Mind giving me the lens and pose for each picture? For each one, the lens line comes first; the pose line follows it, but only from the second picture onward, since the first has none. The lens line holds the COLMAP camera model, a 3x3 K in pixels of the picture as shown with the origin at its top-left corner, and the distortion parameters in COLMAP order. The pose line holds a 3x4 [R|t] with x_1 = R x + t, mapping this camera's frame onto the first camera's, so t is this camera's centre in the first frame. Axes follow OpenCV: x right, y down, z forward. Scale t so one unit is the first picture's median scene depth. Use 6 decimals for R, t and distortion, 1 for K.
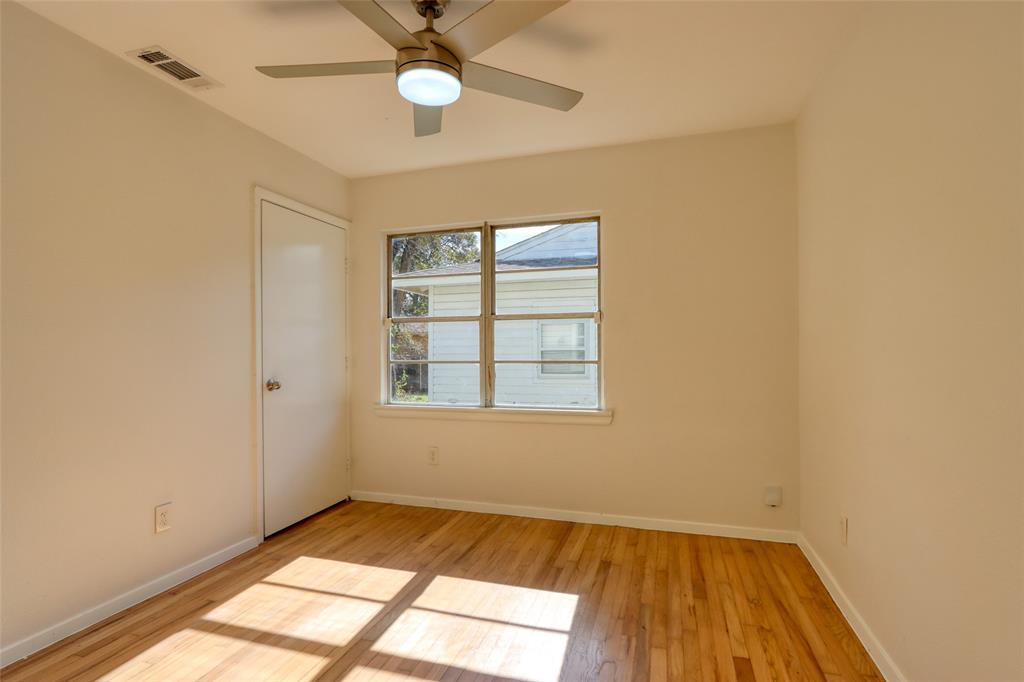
lens RADIAL K [[493.9, 0, 513.9], [0, 493.9, 345.3], [0, 0, 1]] dist [-0.017294, 0.003344]
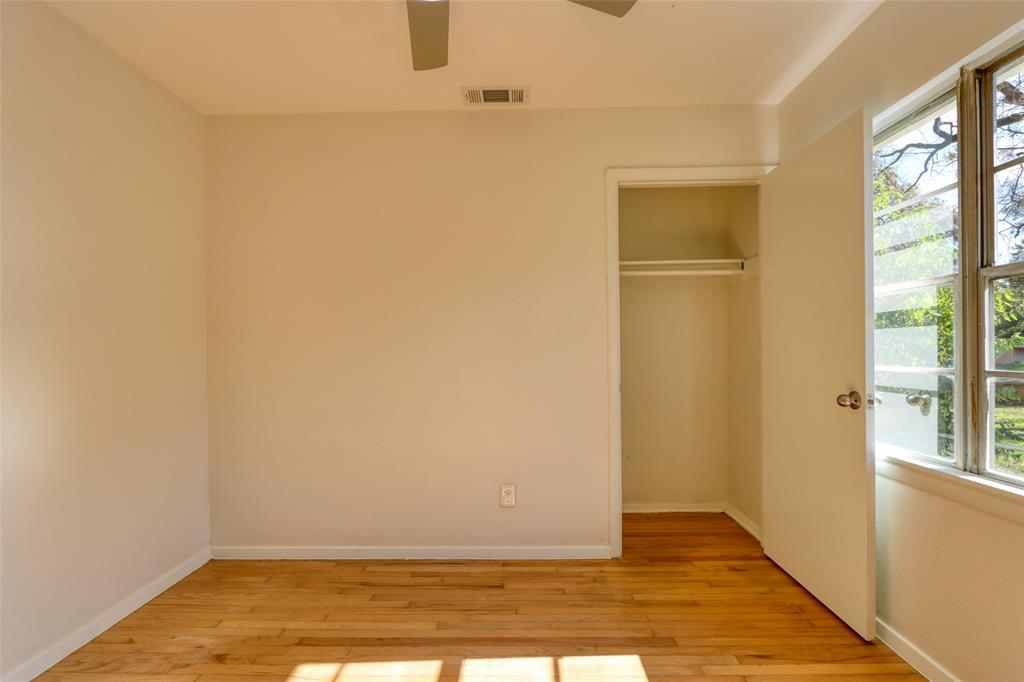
lens RADIAL K [[493.9, 0, 519.1], [0, 493.9, 346.4], [0, 0, 1]] dist [-0.017294, 0.003344]
pose [[0.283789, 0.000976, -0.958886, 0.333099], [0.014252, 0.999885, 0.005235, 0.000908], [0.958781, -0.015152, 0.283742, 0.604127]]
